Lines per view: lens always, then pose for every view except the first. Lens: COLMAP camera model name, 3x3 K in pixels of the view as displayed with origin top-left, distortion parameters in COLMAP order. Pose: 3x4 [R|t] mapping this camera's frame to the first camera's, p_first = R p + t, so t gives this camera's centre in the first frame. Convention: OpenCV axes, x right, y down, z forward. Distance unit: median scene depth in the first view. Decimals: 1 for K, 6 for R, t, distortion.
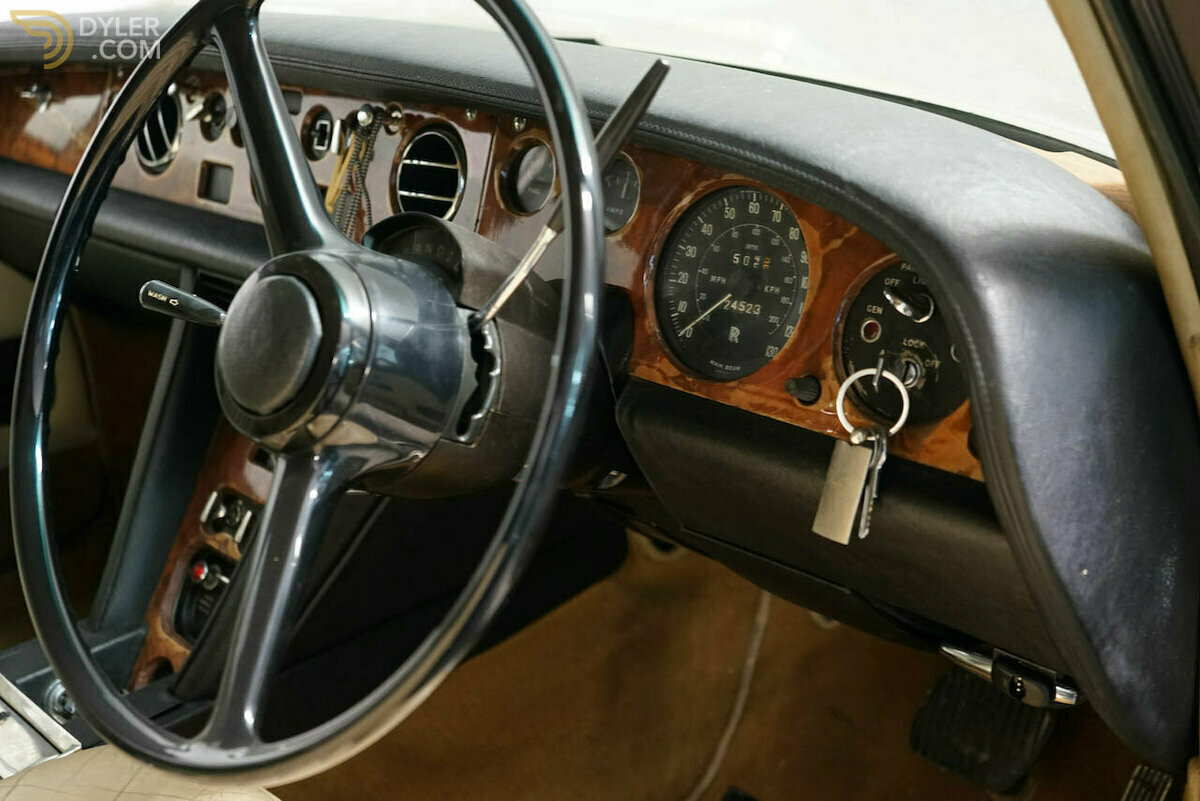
lens RADIAL K [[1341.5, 0, 599.9], [0, 1341.5, 399.5], [0, 0, 1]] dist [0.009479, 0.000000]
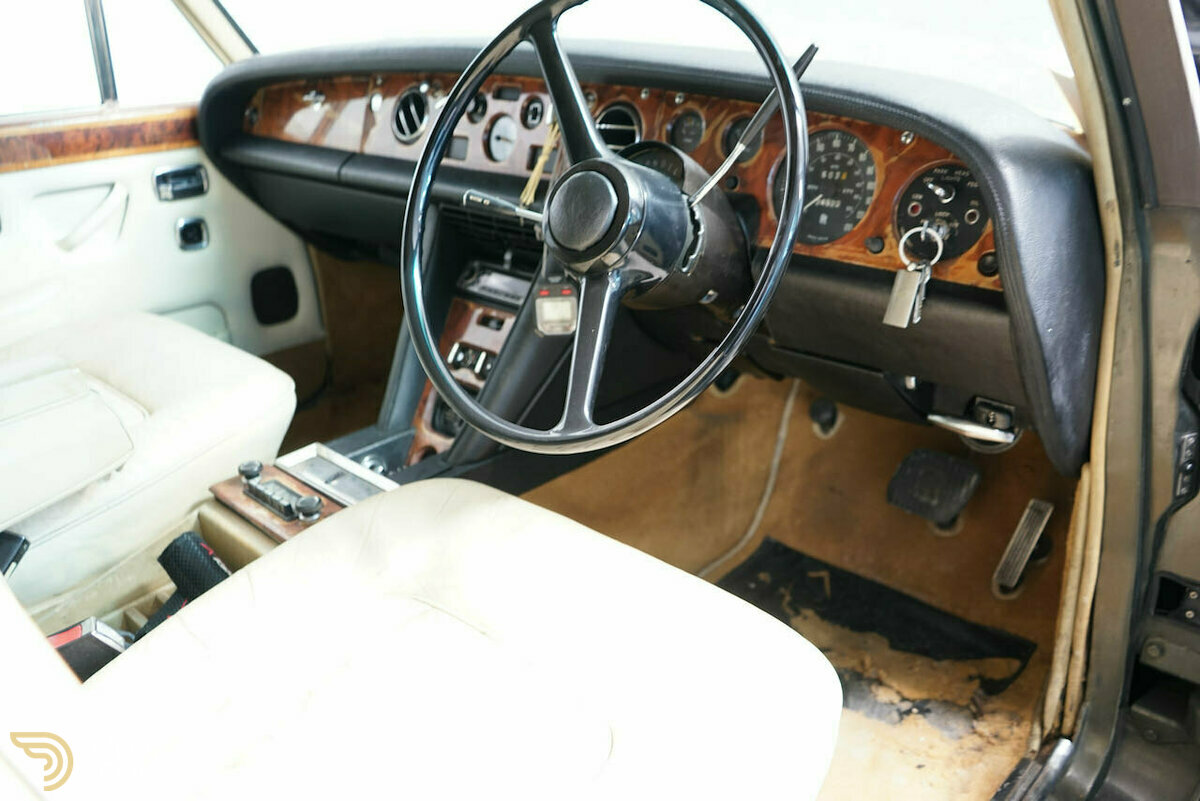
lens RADIAL K [[967.2, 0, 599.4], [0, 967.2, 400.9], [0, 0, 1]] dist [-0.006943, 0.004810]
pose [[0.999609, -0.005322, 0.027448, -0.234567], [0.004095, 0.998999, 0.044552, 0.135172], [-0.027658, -0.044423, 0.998630, -0.240454]]
